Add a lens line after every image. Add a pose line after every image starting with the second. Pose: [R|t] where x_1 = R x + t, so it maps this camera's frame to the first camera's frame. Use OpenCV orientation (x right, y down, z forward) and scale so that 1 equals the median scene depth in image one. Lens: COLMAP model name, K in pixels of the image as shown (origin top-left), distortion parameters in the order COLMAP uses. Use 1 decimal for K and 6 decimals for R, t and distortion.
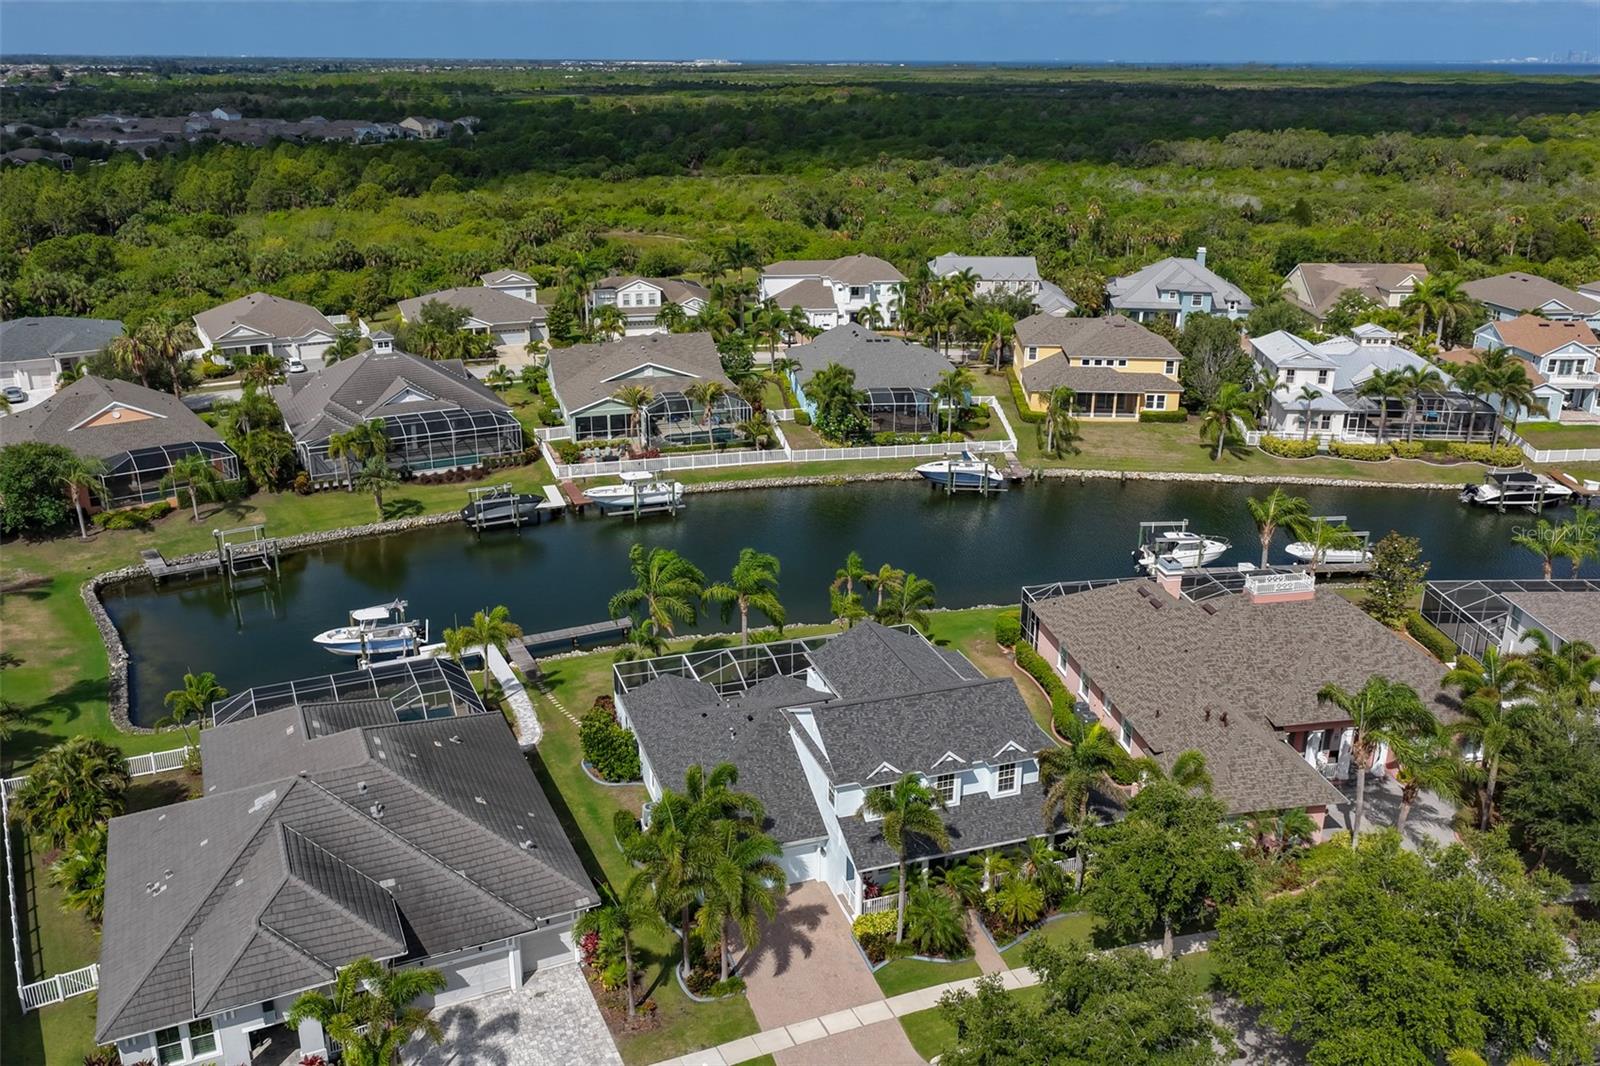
lens RADIAL K [[1333.6, 0, 800.0], [0, 1333.6, 533.0], [0, 0, 1]] dist [-0.010250, 0.031511]
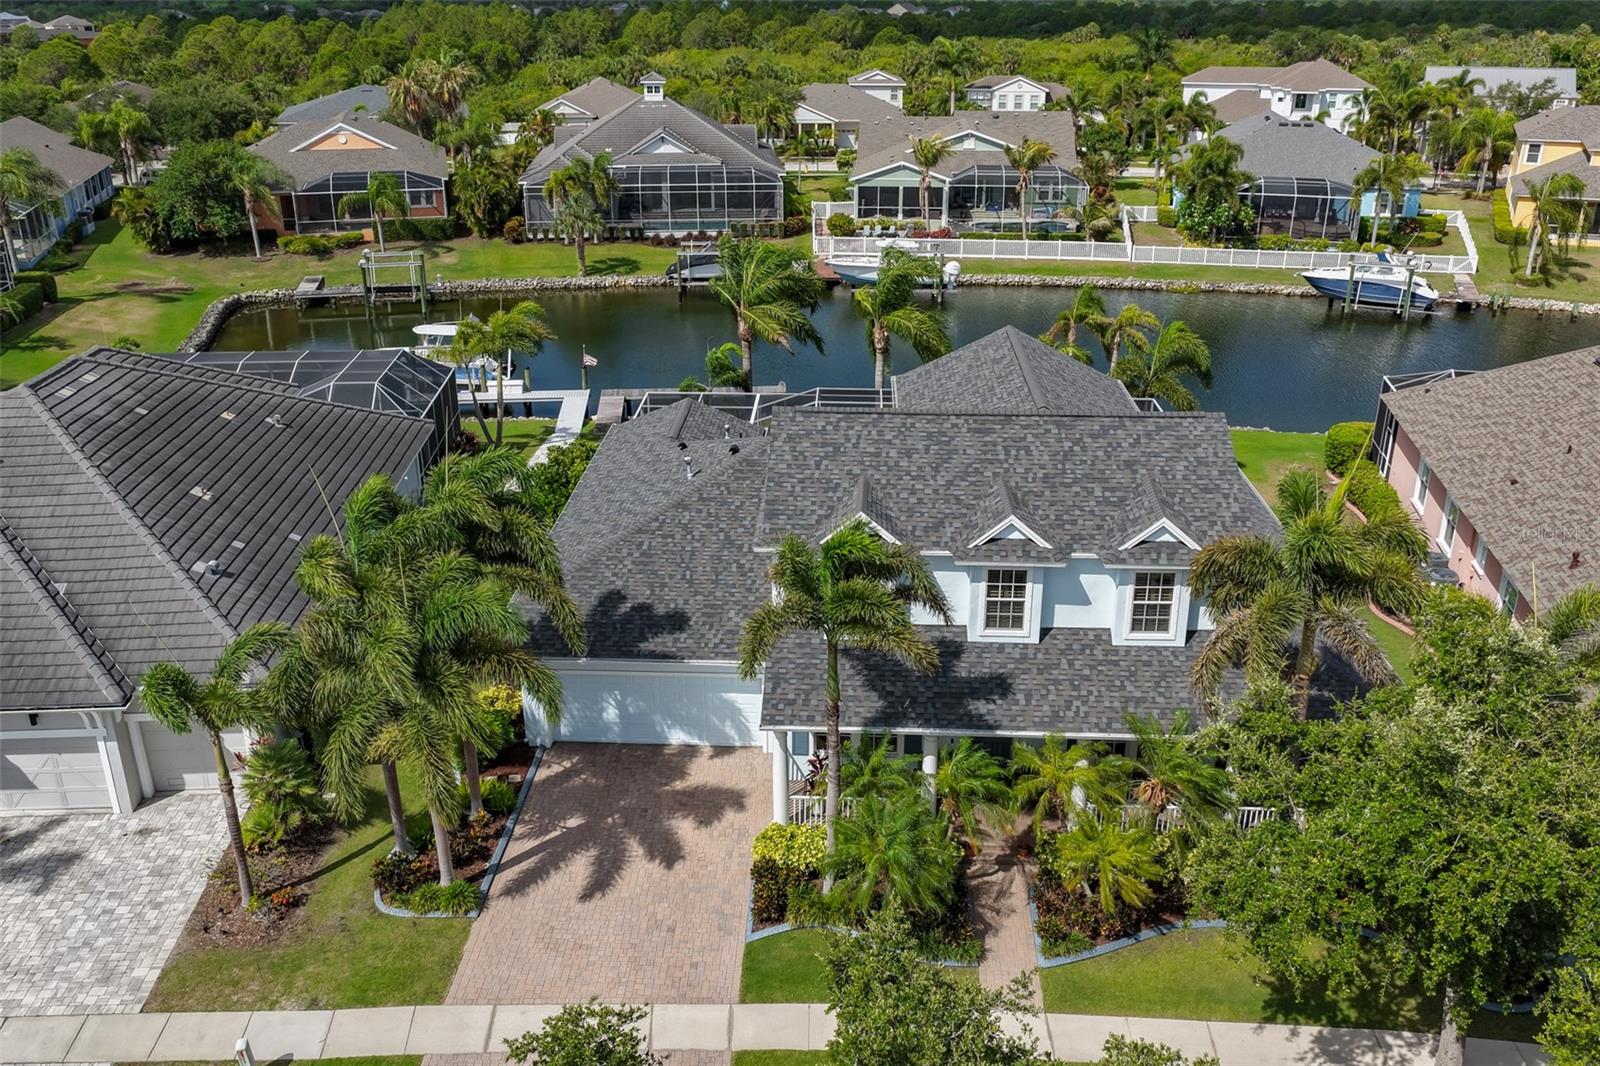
lens RADIAL K [[1333.6, 0, 800.0], [0, 1333.6, 533.0], [0, 0, 1]] dist [-0.010250, 0.031511]
pose [[0.932124, 0.135090, -0.336000, 0.093558], [-0.119589, 0.990593, 0.066511, 0.069727], [0.341824, -0.021815, 0.939511, 0.256618]]
